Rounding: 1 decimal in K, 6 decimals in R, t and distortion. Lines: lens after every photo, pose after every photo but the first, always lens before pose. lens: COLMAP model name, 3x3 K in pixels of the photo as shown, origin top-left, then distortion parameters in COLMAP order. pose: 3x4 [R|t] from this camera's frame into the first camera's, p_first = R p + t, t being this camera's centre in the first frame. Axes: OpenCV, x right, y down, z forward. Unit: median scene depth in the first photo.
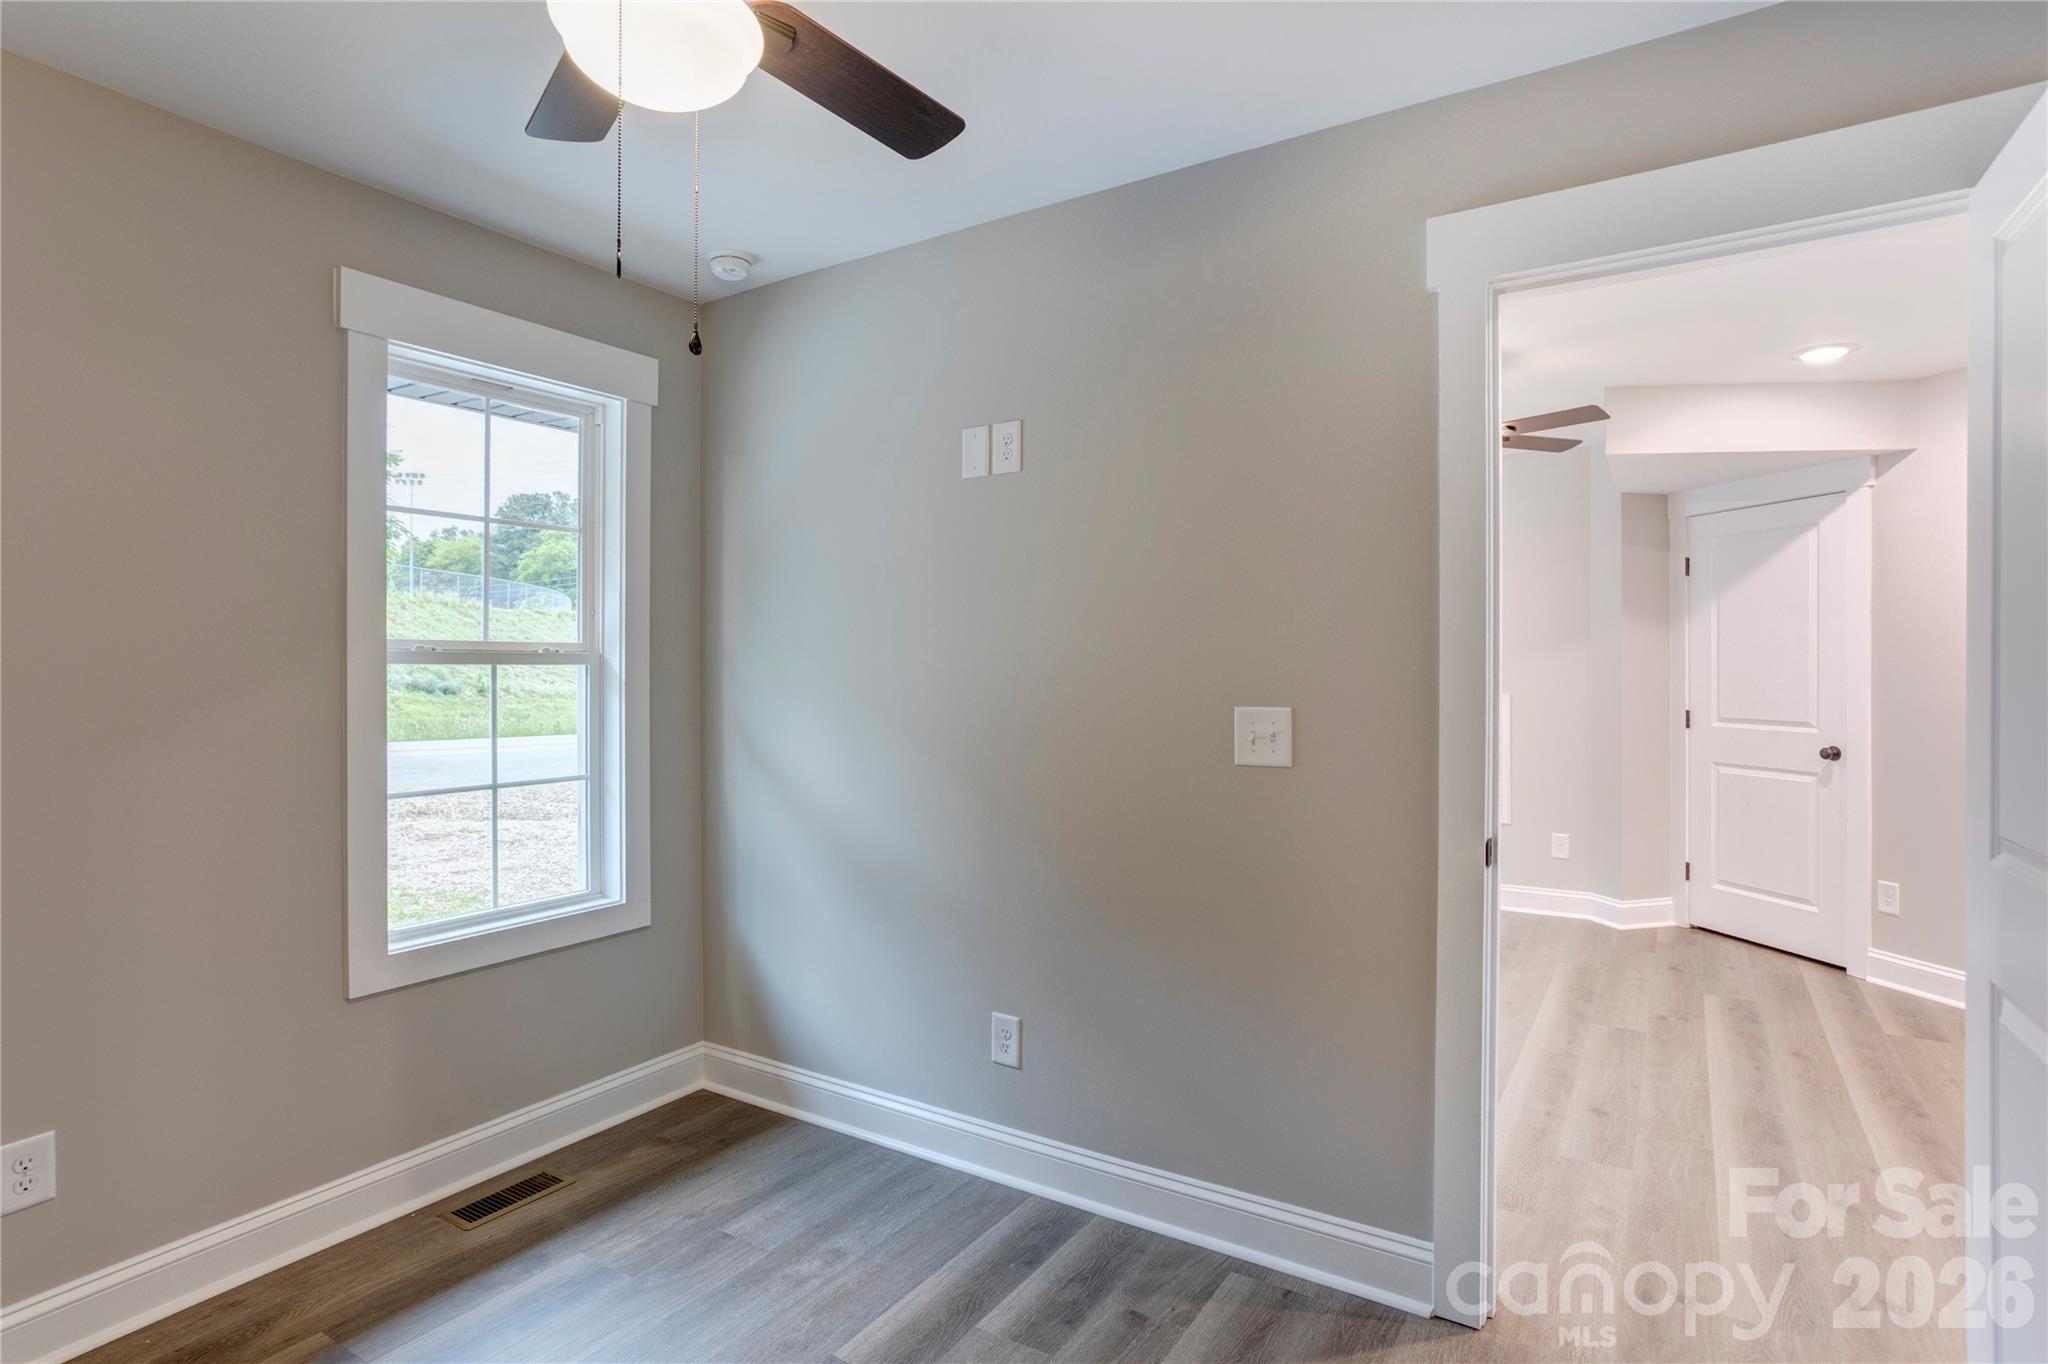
lens RADIAL K [[1036.8, 0, 1027.8], [0, 1036.8, 667.3], [0, 0, 1]] dist [-0.005391, -0.000710]
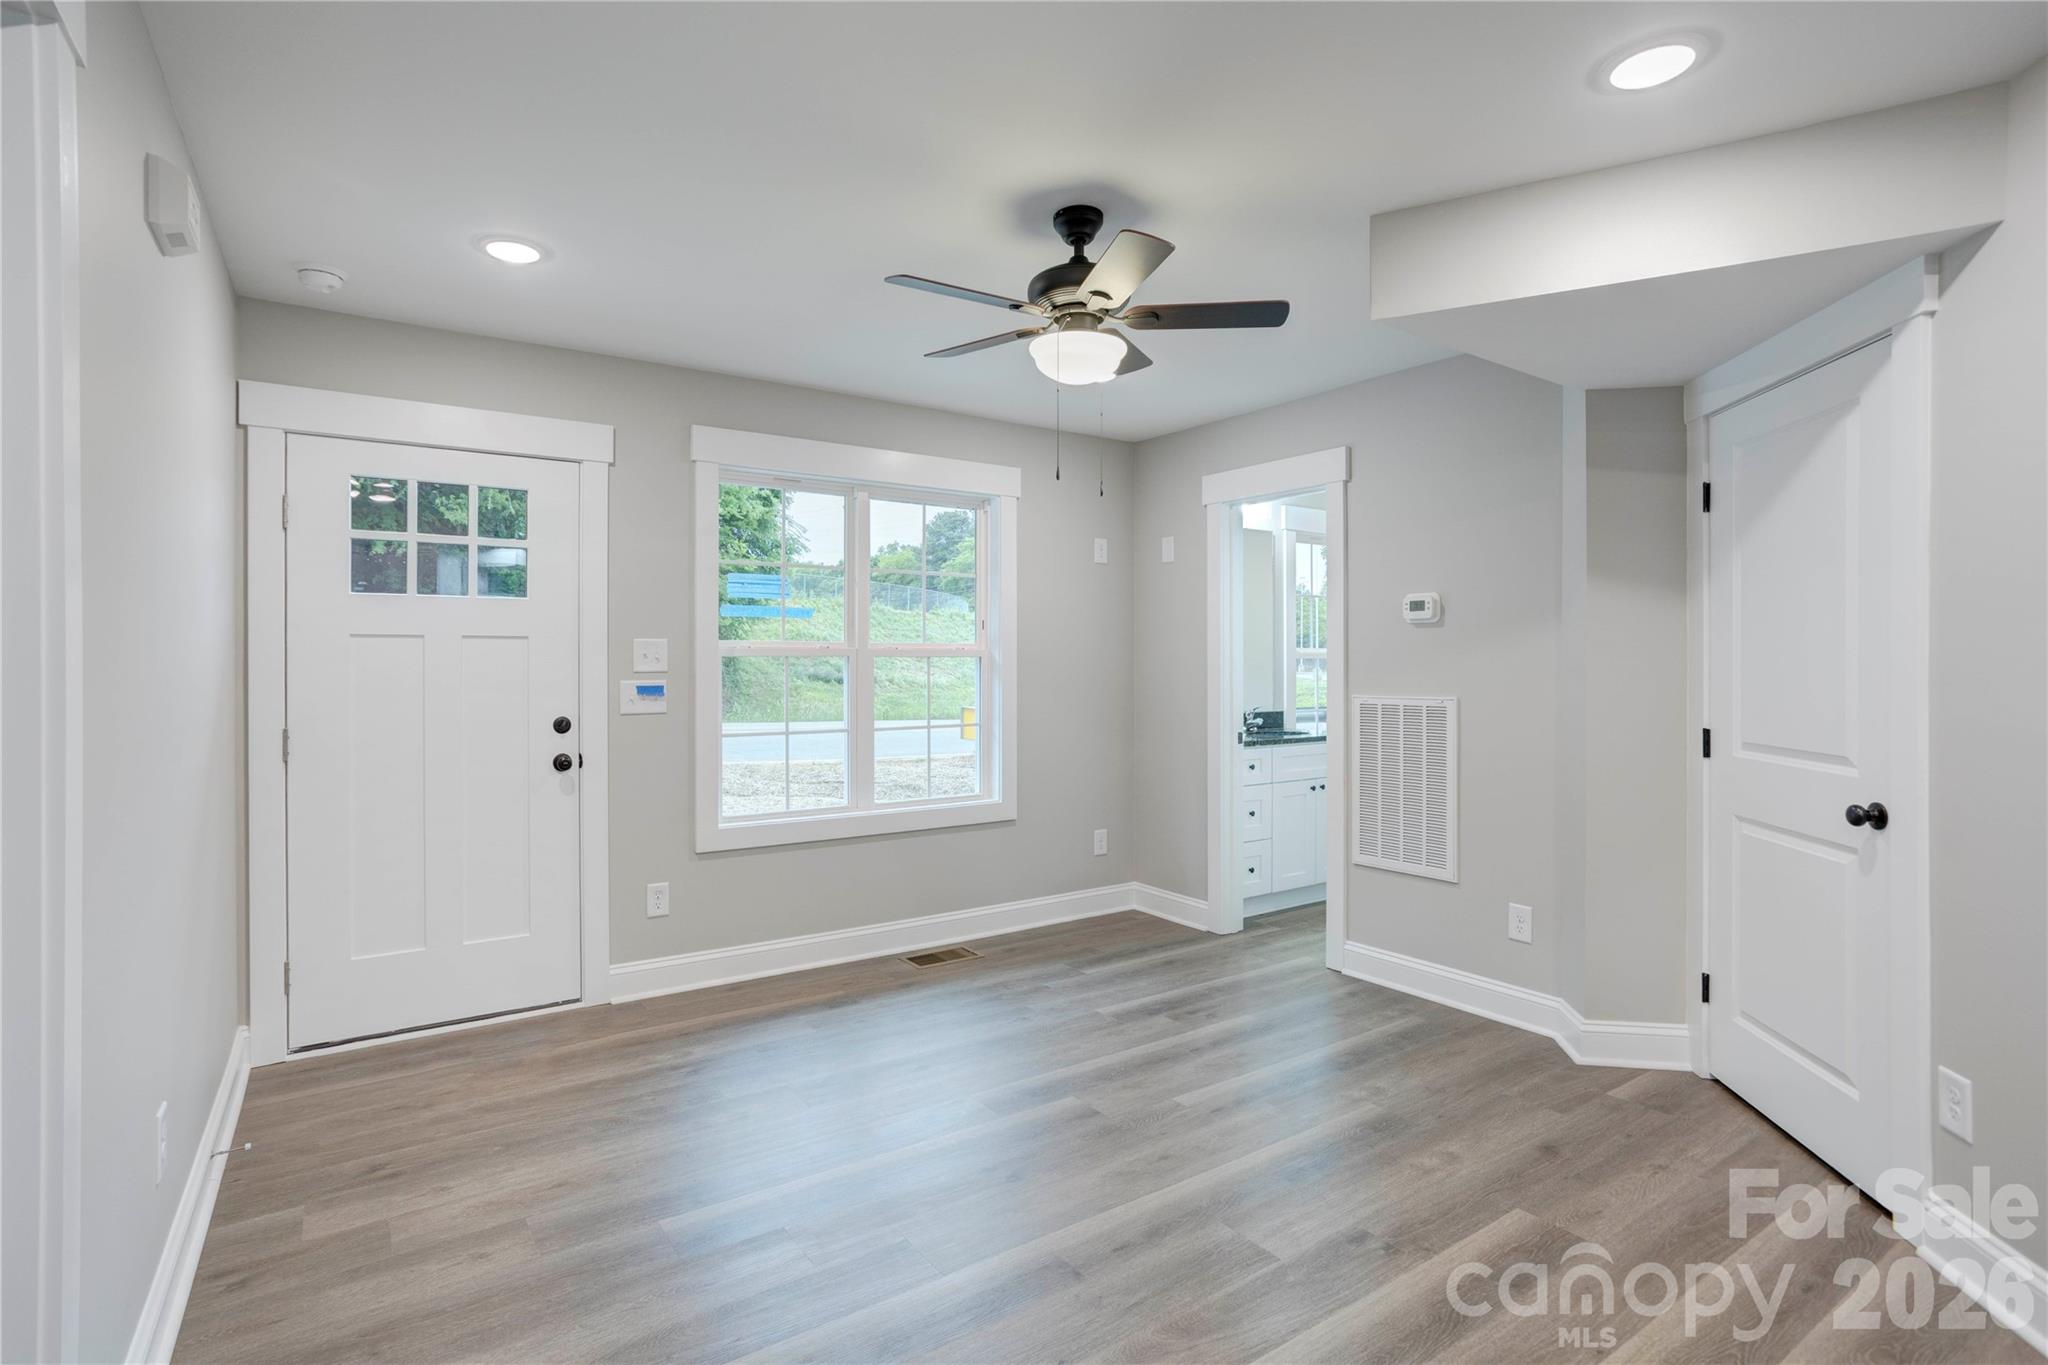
lens RADIAL K [[988.9, 0, 984.8], [0, 988.9, 664.4], [0, 0, 1]] dist [-0.036169, 0.024567]
pose [[0.915636, 0.002316, -0.402003, 0.491494], [-0.001111, 0.999994, 0.003231, 0.001717], [0.402008, -0.002512, 0.915633, 0.298125]]
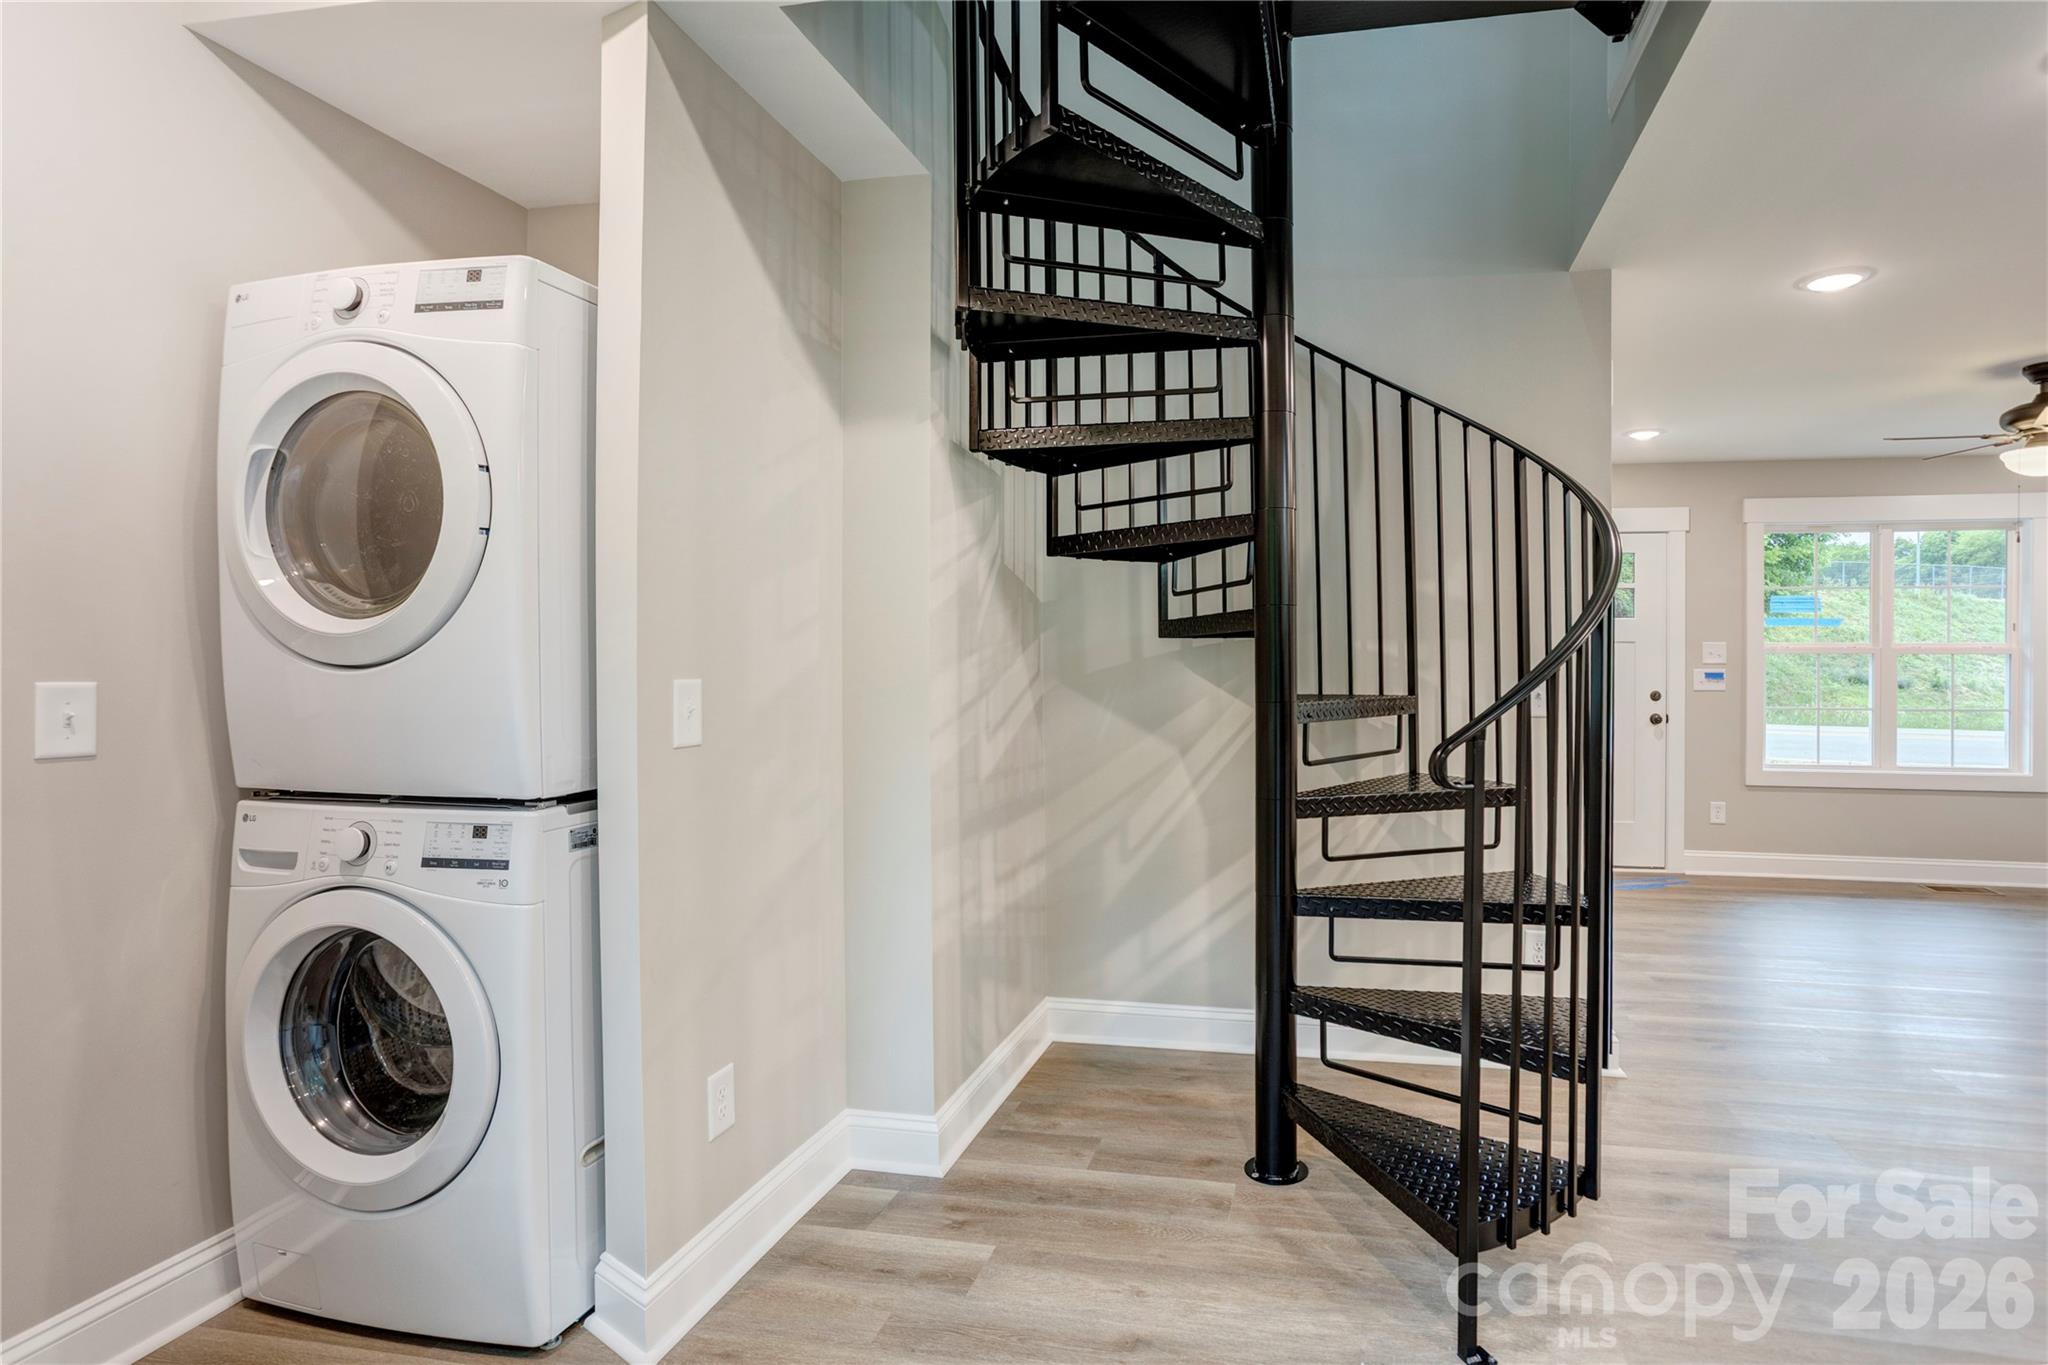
lens RADIAL K [[1113.8, 0, 1027.0], [0, 1113.8, 664.1], [0, 0, 1]] dist [-0.053112, 0.026177]
pose [[0.325183, 0.004300, -0.945641, 0.909547], [-0.003677, 0.999988, 0.003282, 0.009296], [0.945644, 0.002410, 0.325195, -0.298049]]
